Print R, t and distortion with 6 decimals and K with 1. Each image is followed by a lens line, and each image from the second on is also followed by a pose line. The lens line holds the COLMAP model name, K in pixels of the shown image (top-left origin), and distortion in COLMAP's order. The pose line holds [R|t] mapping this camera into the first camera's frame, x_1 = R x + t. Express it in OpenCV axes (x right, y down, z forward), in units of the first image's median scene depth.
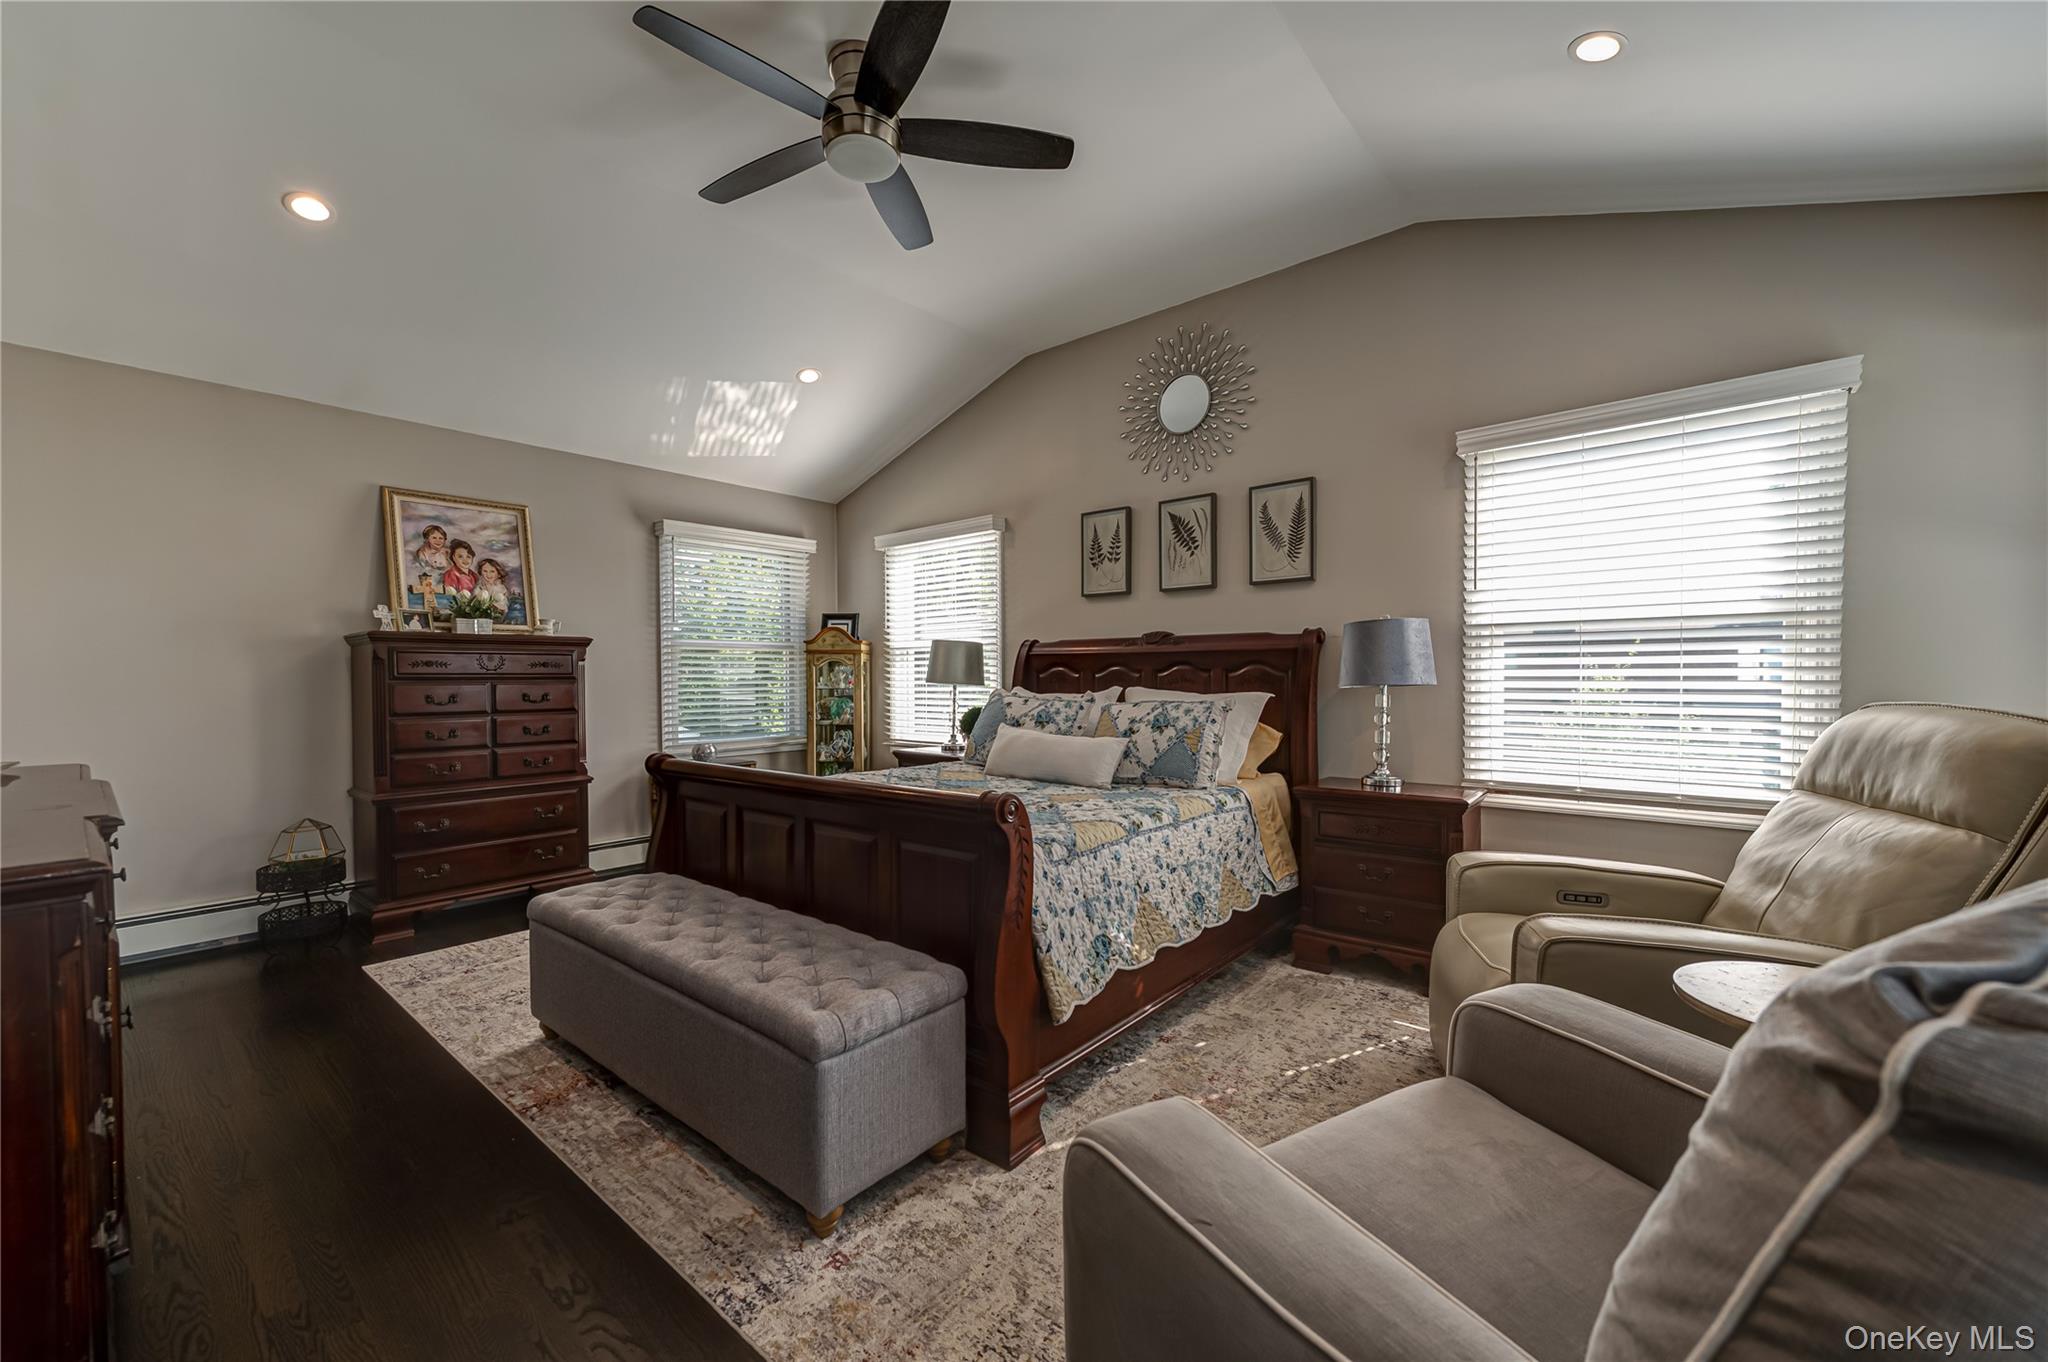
lens RADIAL K [[793.6, 0, 1027.9], [0, 793.6, 696.3], [0, 0, 1]] dist [-0.001671, -0.000058]
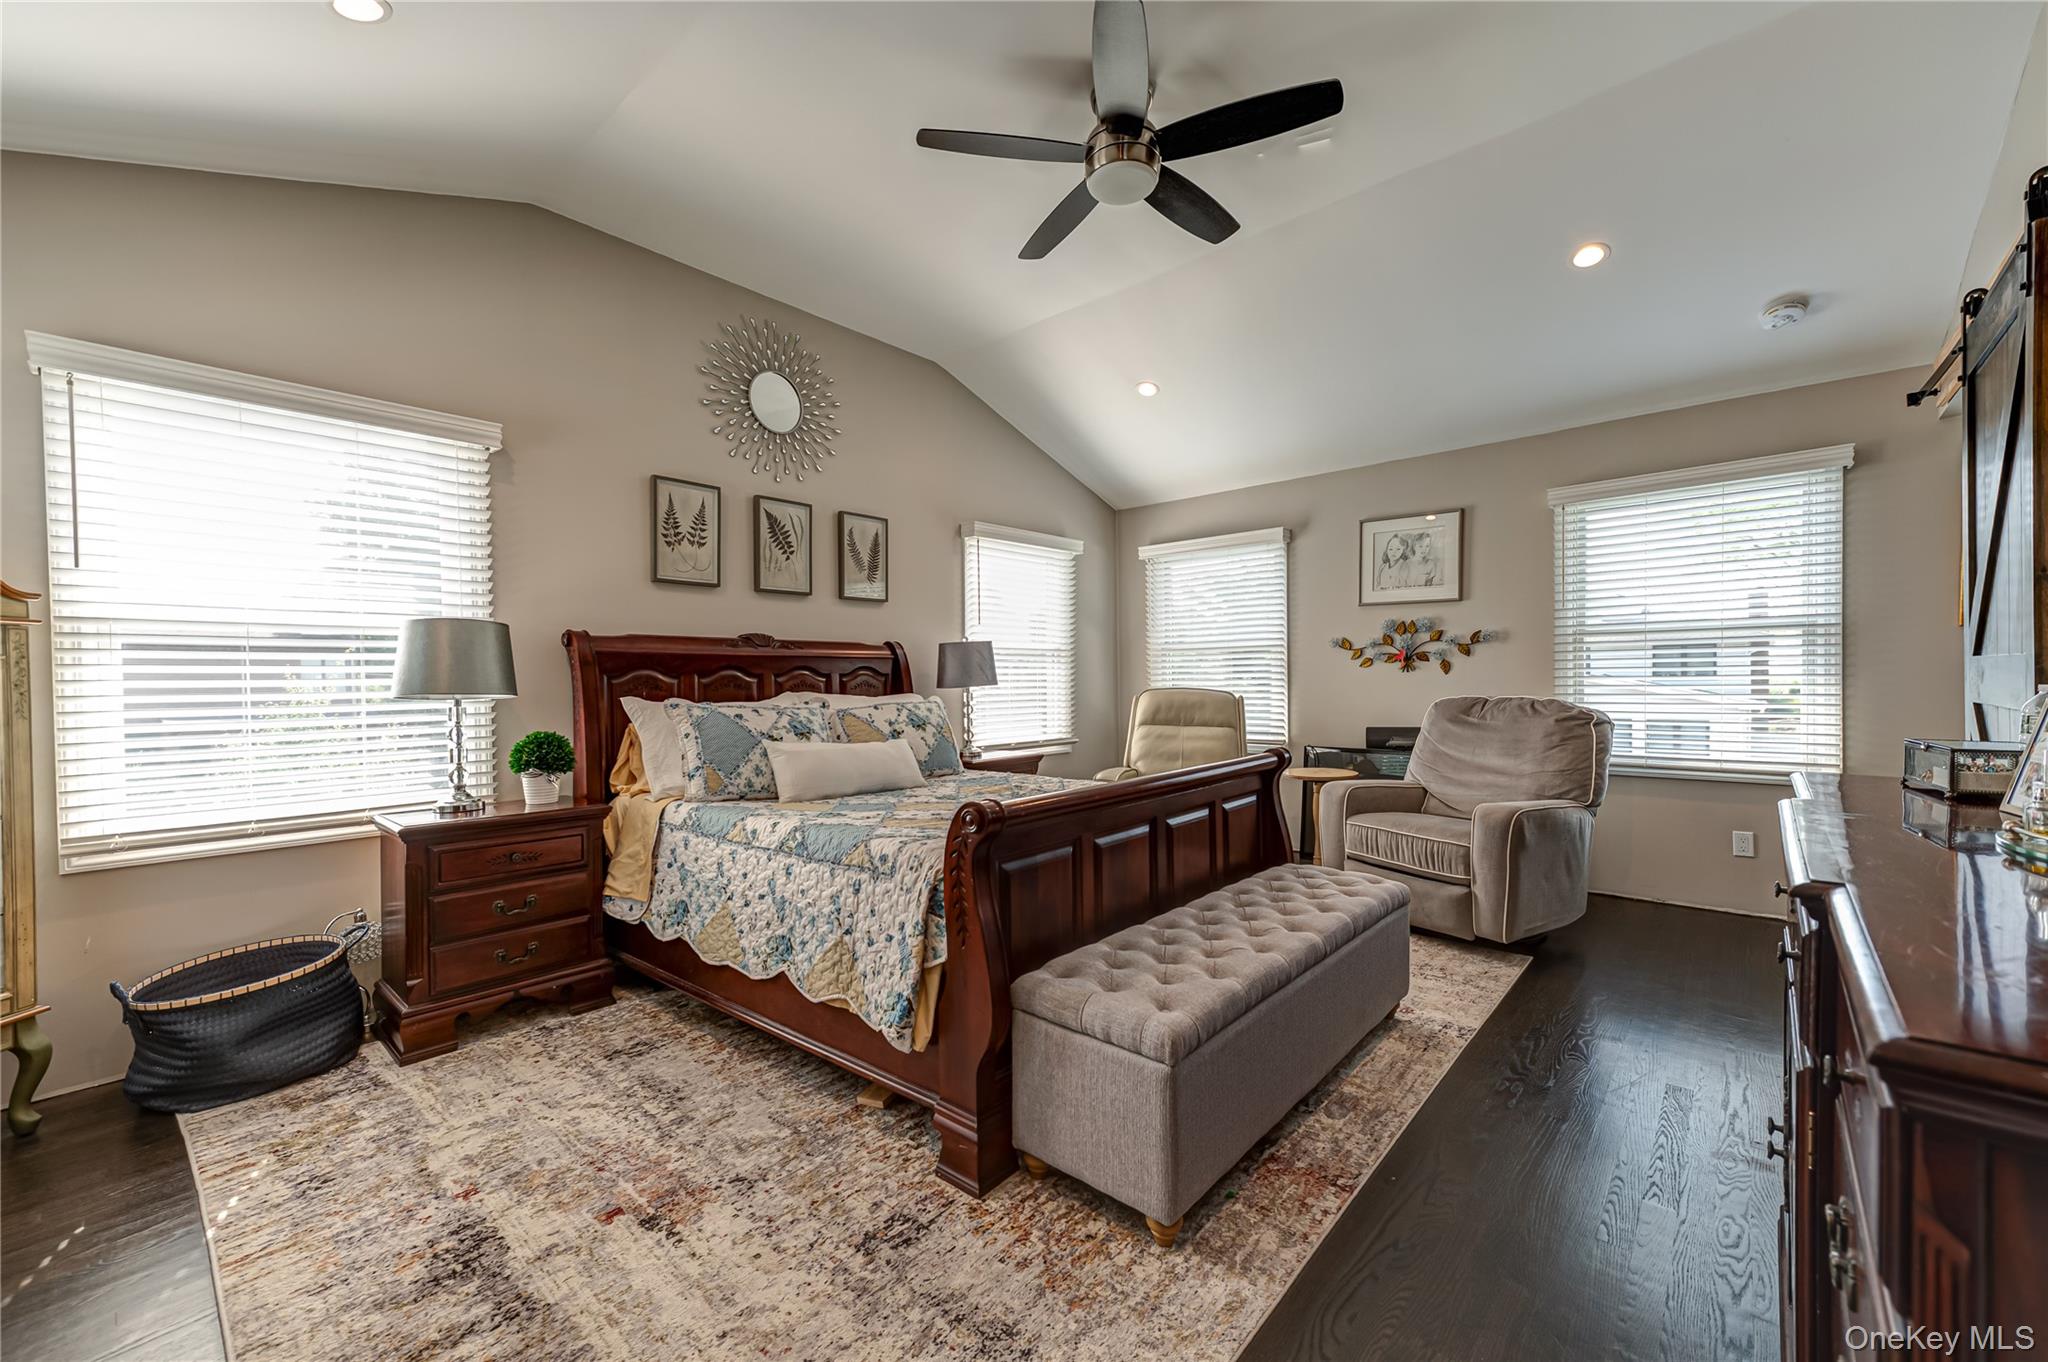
lens RADIAL K [[799.1, 0, 1018.3], [0, 799.1, 691.9], [0, 0, 1]] dist [0.018496, -0.000061]
pose [[0.044606, -0.013125, 0.998918, -0.777629], [0.033565, 0.999369, 0.011632, -0.014502], [-0.998441, 0.033010, 0.045018, 0.668872]]
